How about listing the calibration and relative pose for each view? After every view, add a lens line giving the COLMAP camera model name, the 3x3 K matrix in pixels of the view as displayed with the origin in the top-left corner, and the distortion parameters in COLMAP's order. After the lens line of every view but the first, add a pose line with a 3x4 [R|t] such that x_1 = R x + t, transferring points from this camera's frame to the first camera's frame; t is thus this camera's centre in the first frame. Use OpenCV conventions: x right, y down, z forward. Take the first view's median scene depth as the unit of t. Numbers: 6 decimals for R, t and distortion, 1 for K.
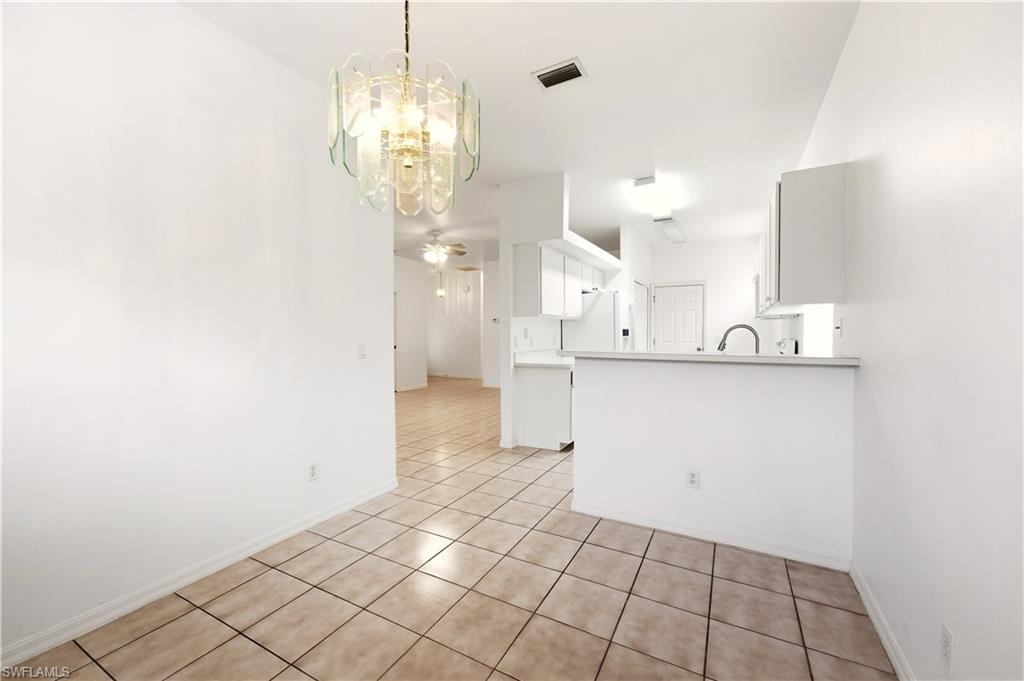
lens RADIAL K [[415.9, 0, 510.4], [0, 415.9, 339.3], [0, 0, 1]] dist [-0.007139, 0.003863]
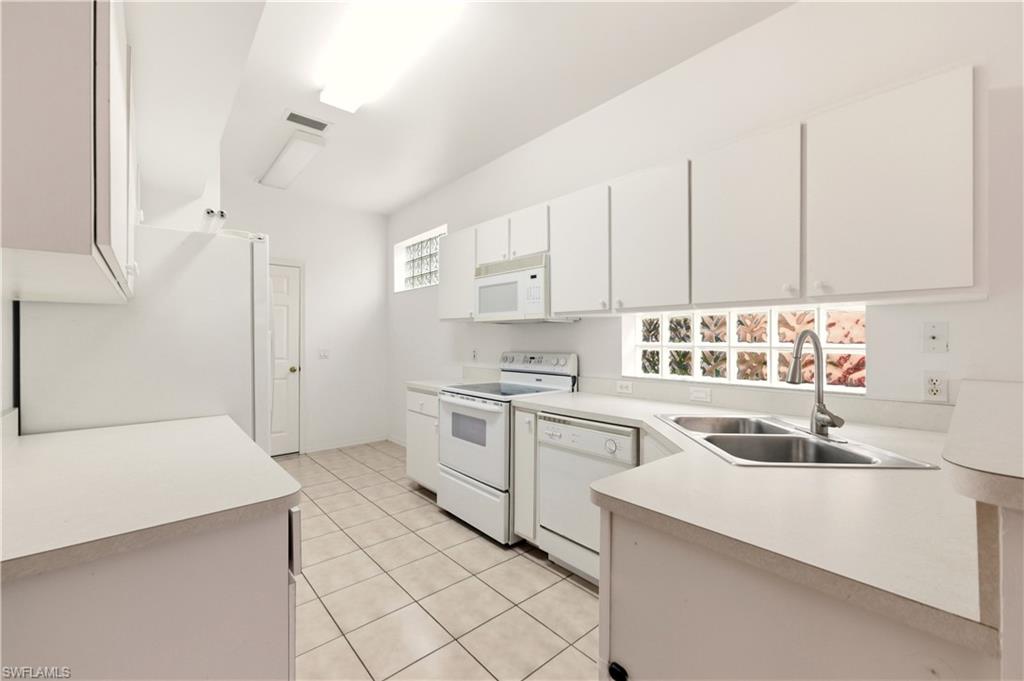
lens RADIAL K [[415.9, 0, 508.1], [0, 415.9, 337.1], [0, 0, 1]] dist [-0.007139, 0.003863]
pose [[0.339757, 0.011865, 0.940439, -0.053044], [0.011994, 0.999784, -0.016947, -0.025638], [-0.940437, 0.017038, 0.339541, 1.305419]]
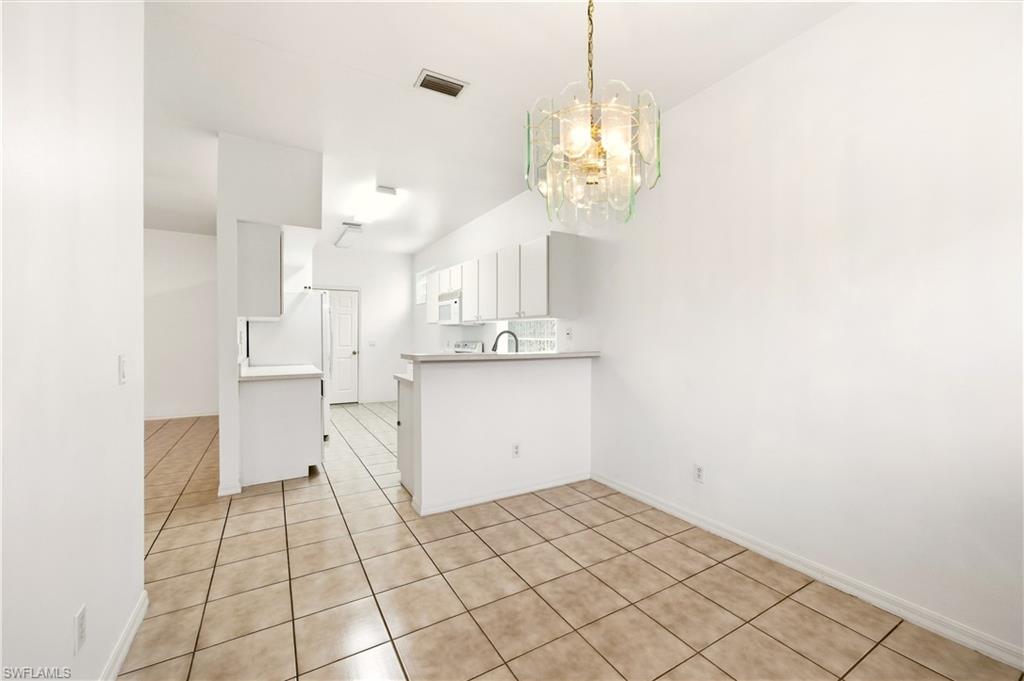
lens RADIAL K [[415.9, 0, 519.7], [0, 415.9, 338.4], [0, 0, 1]] dist [-0.007139, 0.003863]
pose [[0.493844, -0.003567, 0.869543, -0.663958], [0.012147, 0.999922, -0.002797, -0.008676], [-0.869466, 0.011944, 0.493849, 0.331322]]
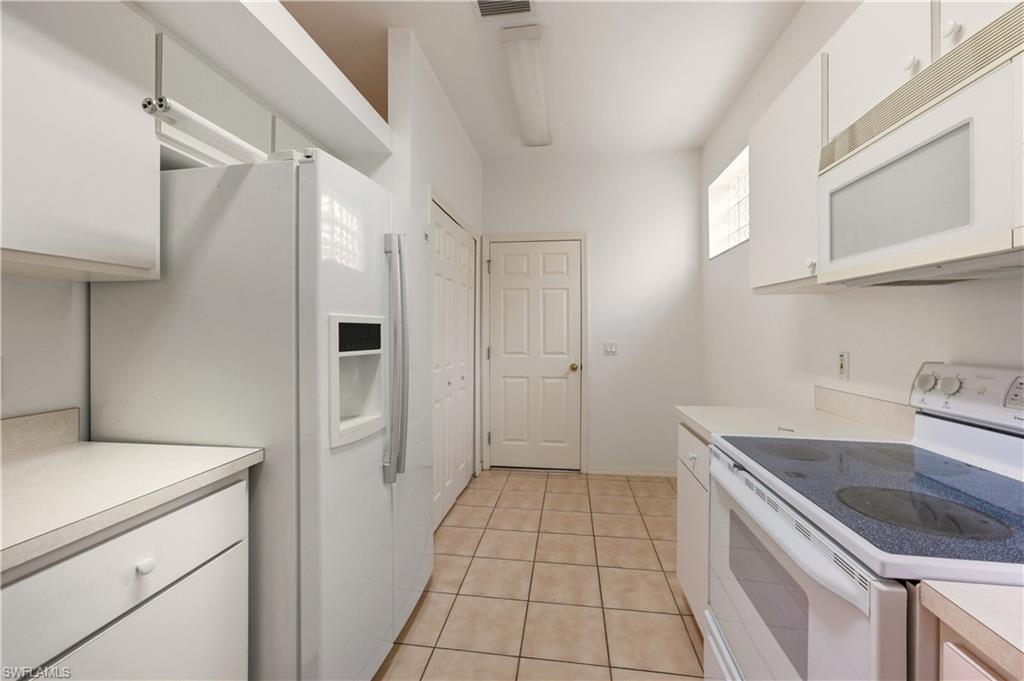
lens RADIAL K [[415.9, 0, 516.6], [0, 415.9, 333.3], [0, 0, 1]] dist [-0.007139, 0.003863]
pose [[0.929340, 0.001545, 0.369222, 0.545600], [0.002879, 0.999930, -0.011433, -0.030385], [-0.369214, 0.011688, 0.929271, 1.489086]]
